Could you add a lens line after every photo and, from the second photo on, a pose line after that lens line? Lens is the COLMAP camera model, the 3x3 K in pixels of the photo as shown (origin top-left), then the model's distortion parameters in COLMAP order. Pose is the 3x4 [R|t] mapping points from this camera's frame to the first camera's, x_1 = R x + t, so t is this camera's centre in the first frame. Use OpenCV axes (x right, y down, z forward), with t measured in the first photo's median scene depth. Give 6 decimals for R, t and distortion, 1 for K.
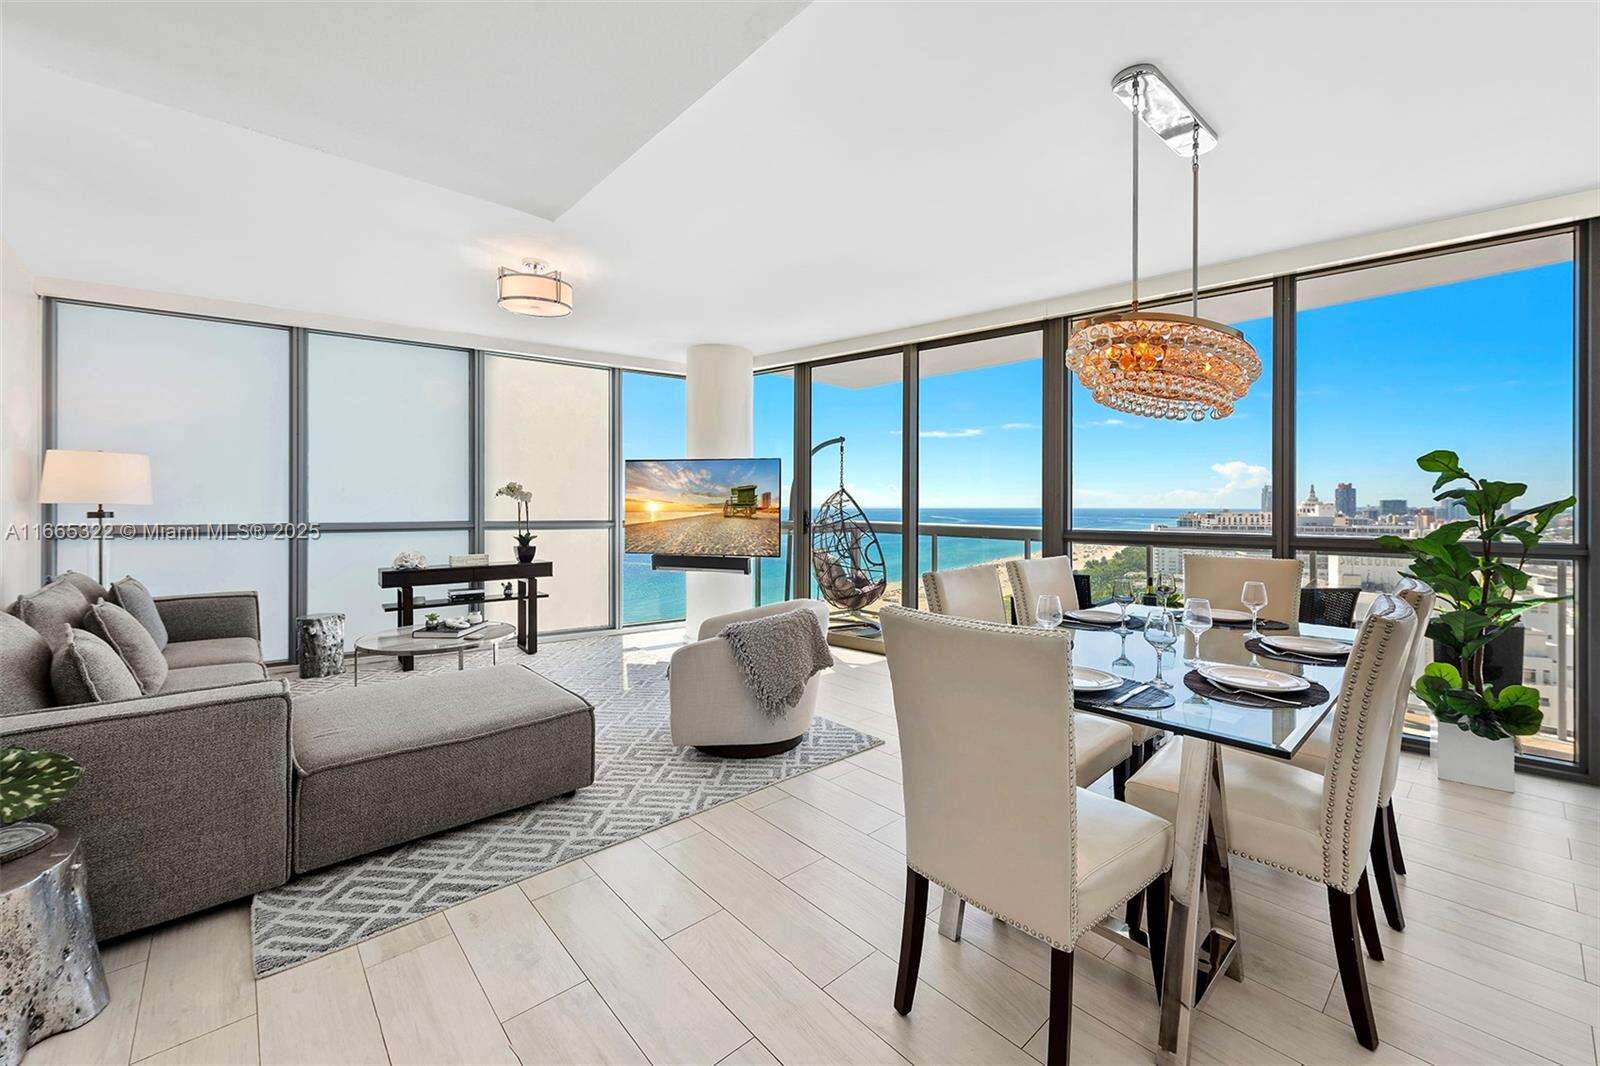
lens RADIAL K [[648.7, 0, 815.2], [0, 648.7, 504.9], [0, 0, 1]] dist [0.000896, 0.000048]
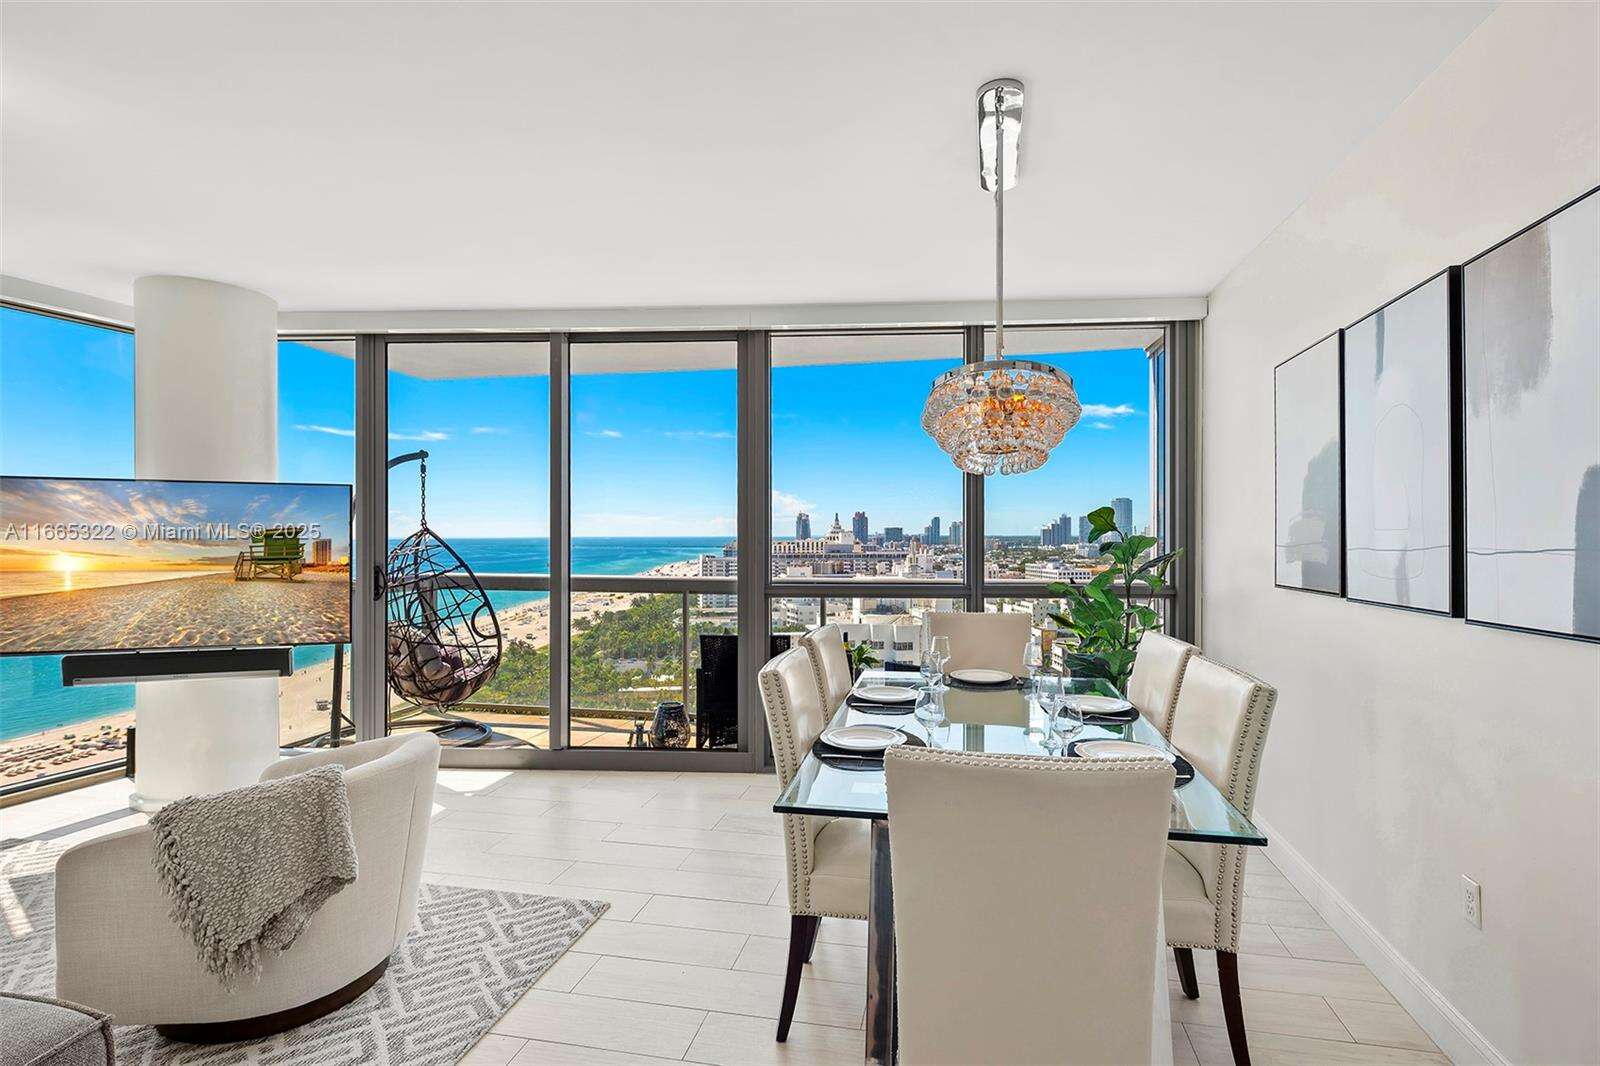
lens RADIAL K [[788.3, 0, 825.9], [0, 788.3, 535.7], [0, 0, 1]] dist [0.001064, -0.000311]
pose [[0.800537, -0.003896, 0.599270, -0.140550], [0.001831, 0.999990, 0.004054, -0.023765], [-0.599280, -0.002148, 0.800536, 0.115480]]
